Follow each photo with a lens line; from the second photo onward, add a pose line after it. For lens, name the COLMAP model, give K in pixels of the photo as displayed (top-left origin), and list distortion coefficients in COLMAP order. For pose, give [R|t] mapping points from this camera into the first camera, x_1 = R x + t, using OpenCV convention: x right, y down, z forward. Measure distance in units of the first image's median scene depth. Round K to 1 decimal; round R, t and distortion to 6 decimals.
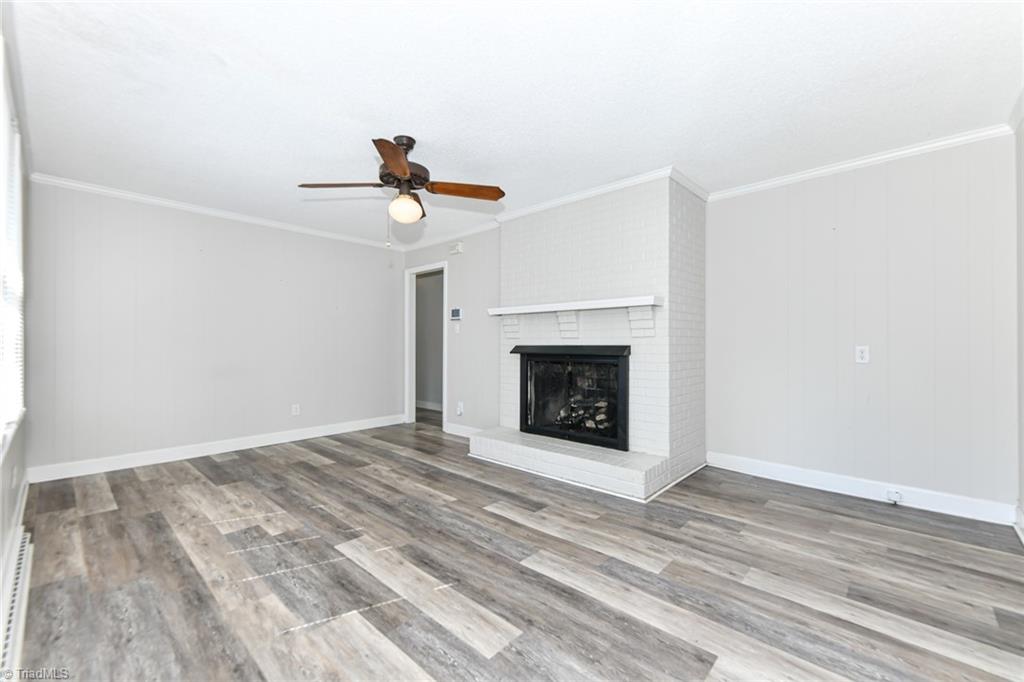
lens RADIAL K [[416.9, 0, 517.9], [0, 416.9, 346.7], [0, 0, 1]] dist [0.023105, -0.007639]
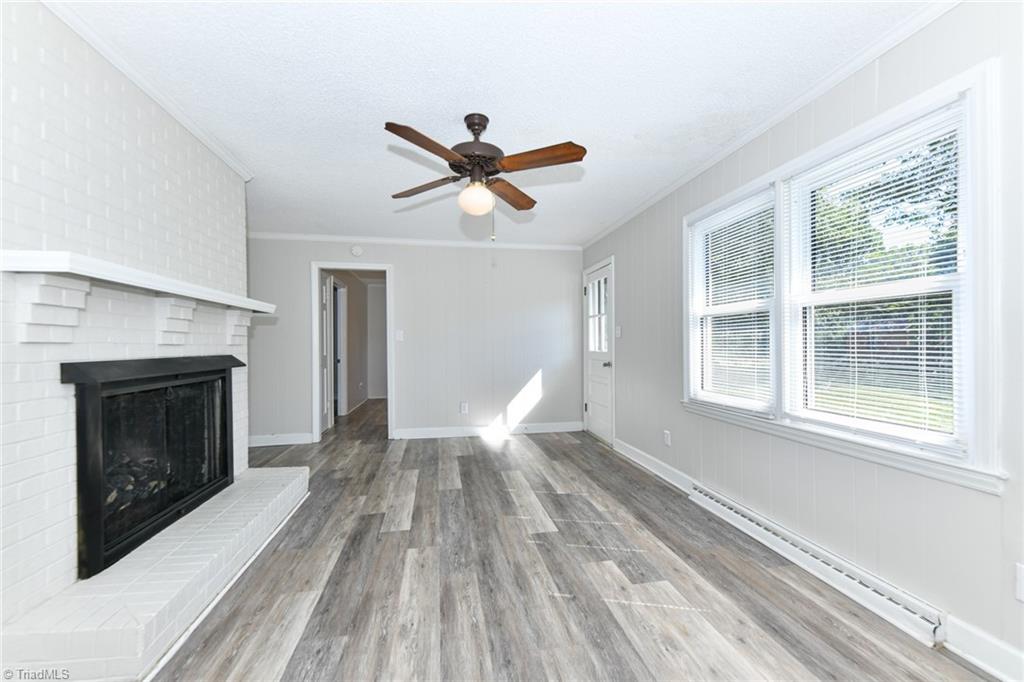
lens RADIAL K [[416.9, 0, 517.9], [0, 416.9, 346.7], [0, 0, 1]] dist [0.023105, -0.007639]
pose [[-0.804760, 0.001516, 0.593598, -0.949605], [0.007579, 0.999941, 0.007721, -0.029093], [-0.593552, 0.010713, -0.804725, 1.829949]]
